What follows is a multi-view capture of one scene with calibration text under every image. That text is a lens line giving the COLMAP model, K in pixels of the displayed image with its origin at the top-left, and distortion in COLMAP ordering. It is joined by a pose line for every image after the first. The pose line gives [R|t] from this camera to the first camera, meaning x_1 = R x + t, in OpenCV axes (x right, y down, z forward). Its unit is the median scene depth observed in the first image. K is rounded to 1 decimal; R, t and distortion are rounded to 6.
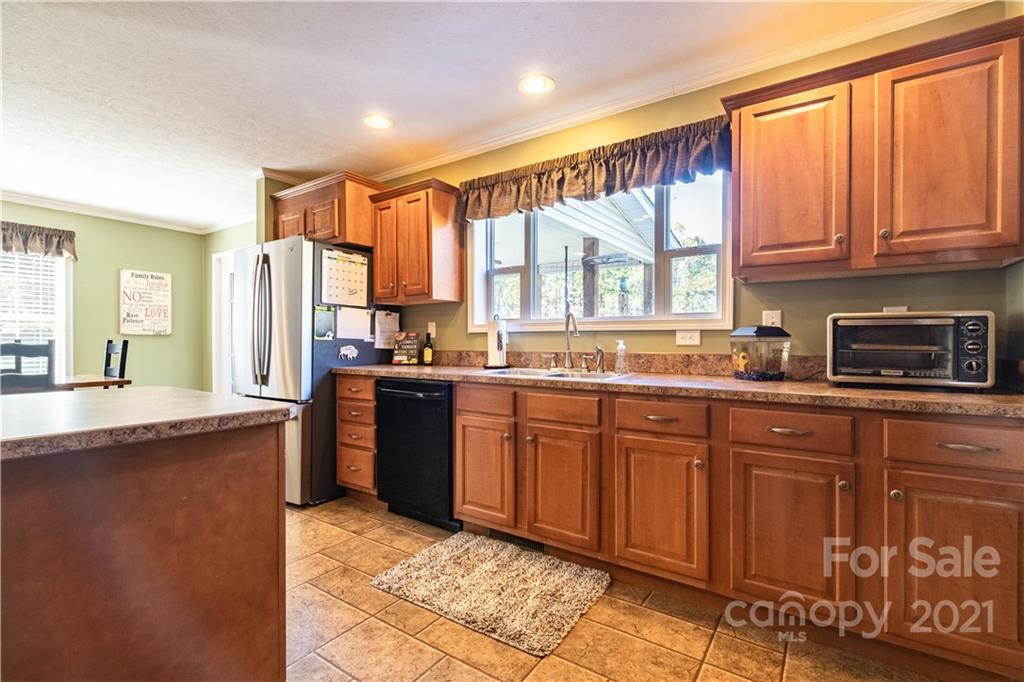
lens RADIAL K [[466.9, 0, 521.6], [0, 466.9, 342.5], [0, 0, 1]] dist [-0.003102, 0.000509]
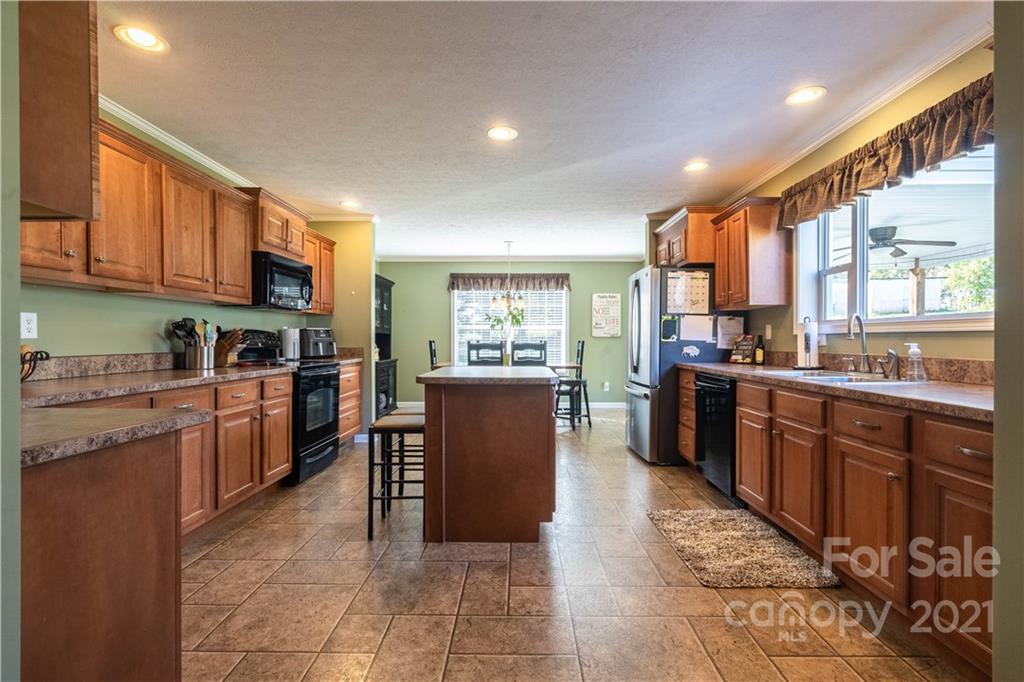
lens RADIAL K [[466.9, 0, 508.6], [0, 466.9, 341.5], [0, 0, 1]] dist [-0.003102, 0.000509]
pose [[0.546750, 0.001591, -0.837294, 0.436522], [-0.001012, 0.999999, 0.001239, -0.006976], [0.837295, 0.000170, 0.546751, -0.093701]]
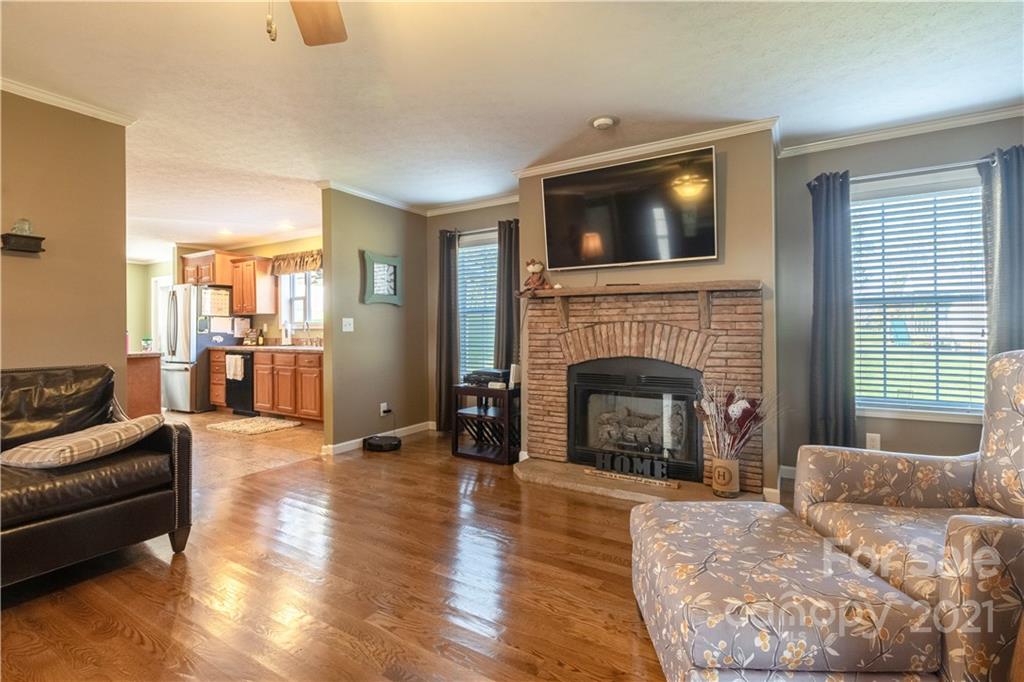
lens RADIAL K [[466.9, 0, 514.6], [0, 466.9, 330.2], [0, 0, 1]] dist [-0.003102, 0.000509]
pose [[0.998405, -0.005863, 0.056160, 0.858518], [0.006005, 0.999979, -0.002360, -0.006036], [-0.056145, 0.002693, 0.998419, -1.166951]]
